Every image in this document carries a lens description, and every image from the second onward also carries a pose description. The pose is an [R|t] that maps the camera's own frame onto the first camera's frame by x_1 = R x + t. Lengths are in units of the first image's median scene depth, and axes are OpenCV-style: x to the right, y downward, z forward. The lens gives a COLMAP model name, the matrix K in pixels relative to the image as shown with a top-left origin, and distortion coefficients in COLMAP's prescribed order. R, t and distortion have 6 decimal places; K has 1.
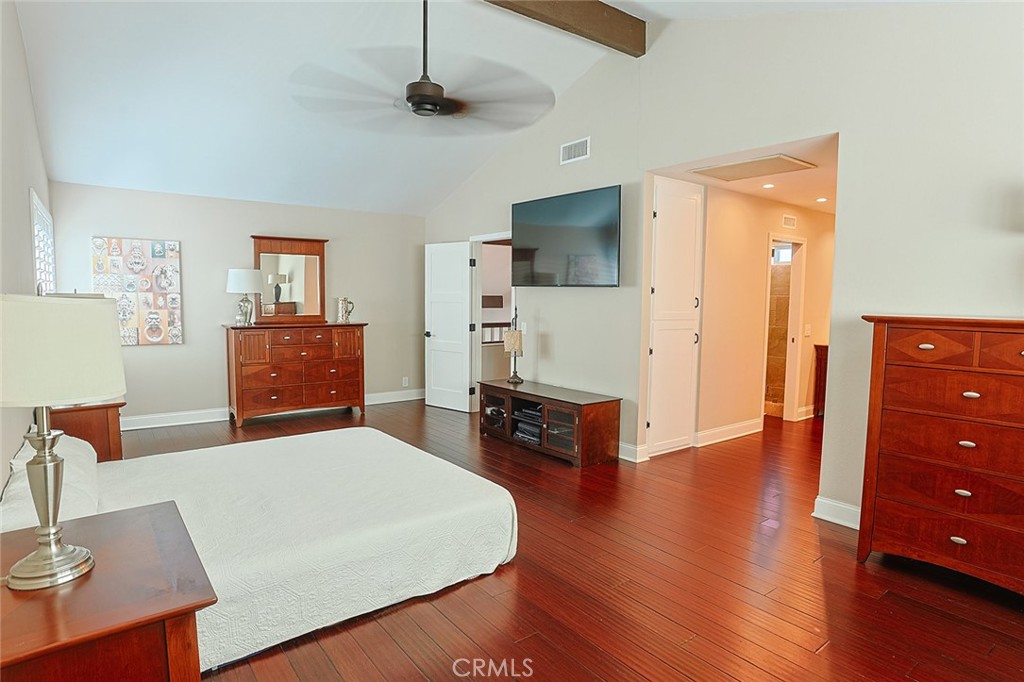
lens RADIAL K [[551.4, 0, 513.5], [0, 551.4, 342.8], [0, 0, 1]] dist [-0.045159, 0.000370]
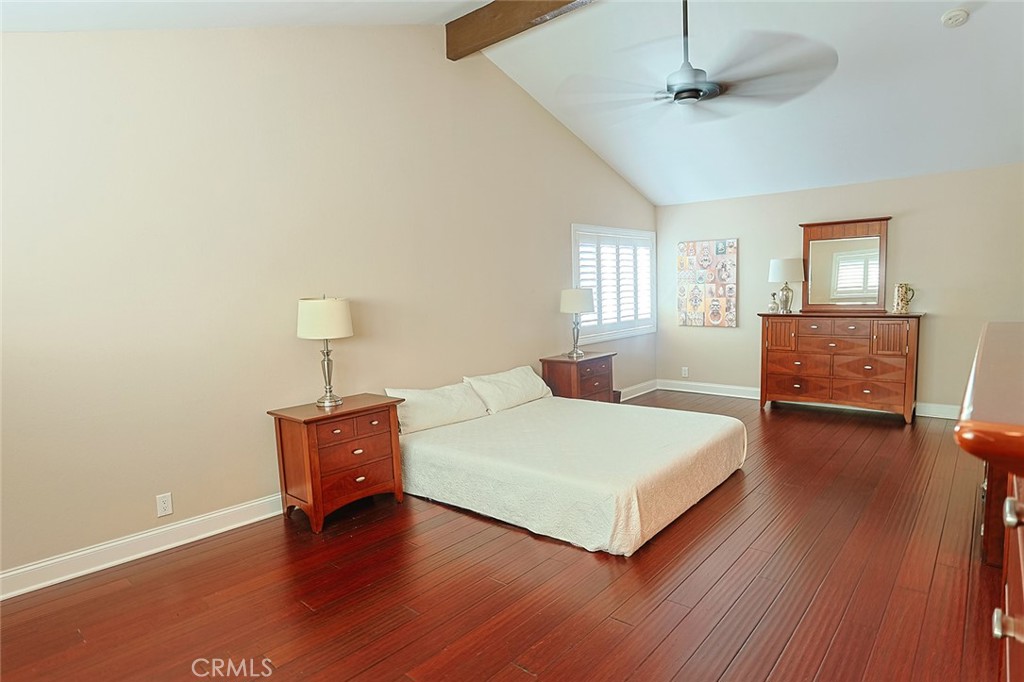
lens RADIAL K [[551.4, 0, 514.2], [0, 551.4, 341.3], [0, 0, 1]] dist [-0.045159, 0.000370]
pose [[0.227026, 0.074777, -0.971014, 0.428340], [-0.050994, 0.996593, 0.064825, -0.020437], [0.972553, 0.034799, 0.230066, 0.278682]]
